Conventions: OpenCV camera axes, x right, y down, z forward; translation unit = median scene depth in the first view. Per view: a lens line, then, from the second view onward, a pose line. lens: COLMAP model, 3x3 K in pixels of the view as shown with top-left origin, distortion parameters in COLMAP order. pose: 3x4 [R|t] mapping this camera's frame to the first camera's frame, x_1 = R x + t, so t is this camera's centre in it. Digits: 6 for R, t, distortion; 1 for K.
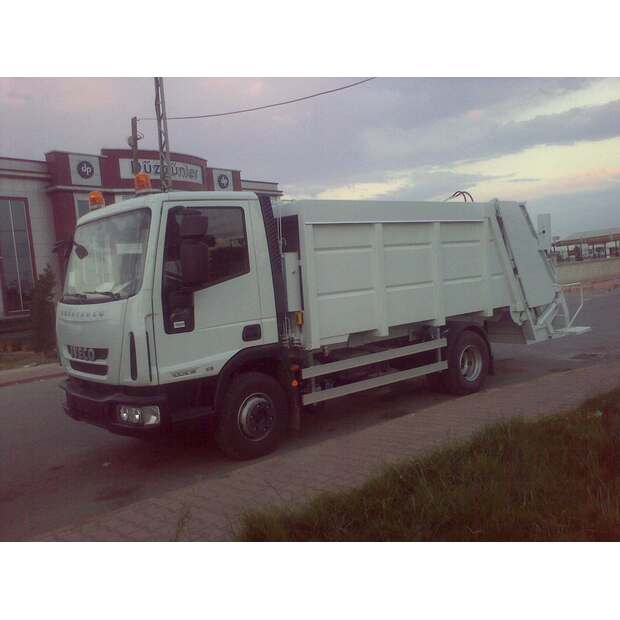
lens RADIAL K [[651.8, 0, 337.4], [0, 651.8, 309.4], [0, 0, 1]] dist [-0.075574, 0.016873]
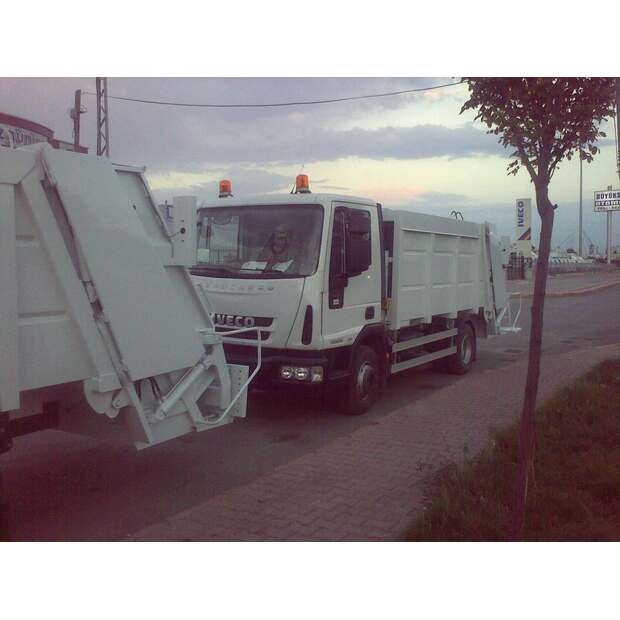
lens RADIAL K [[651.8, 0, 337.4], [0, 651.8, 309.4], [0, 0, 1]] dist [-0.075574, 0.016873]
pose [[0.953101, 0.070477, 0.294332, -0.479921], [-0.072047, 0.997386, -0.005520, 0.035072], [-0.293952, -0.015944, 0.955687, -0.148636]]
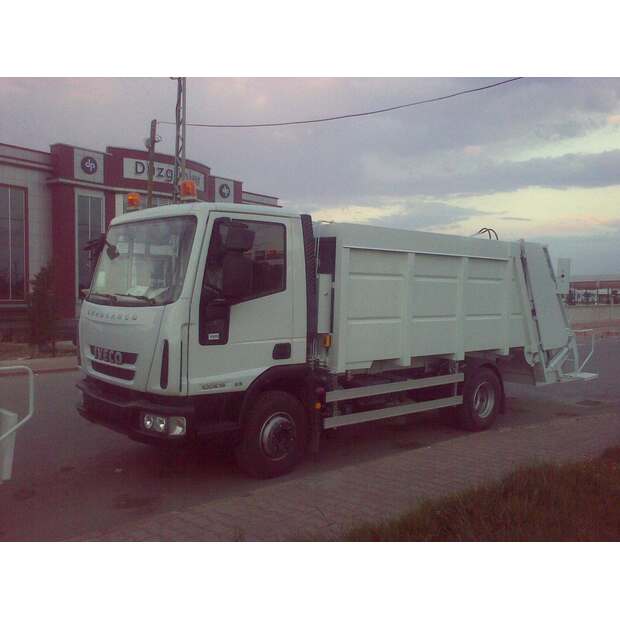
lens RADIAL K [[651.8, 0, 337.4], [0, 651.8, 309.4], [0, 0, 1]] dist [-0.075574, 0.016873]
pose [[0.995042, 0.096699, 0.023270, -0.066066], [-0.095938, 0.994878, -0.031847, -0.003307], [-0.026231, 0.029456, 0.999222, 0.005211]]
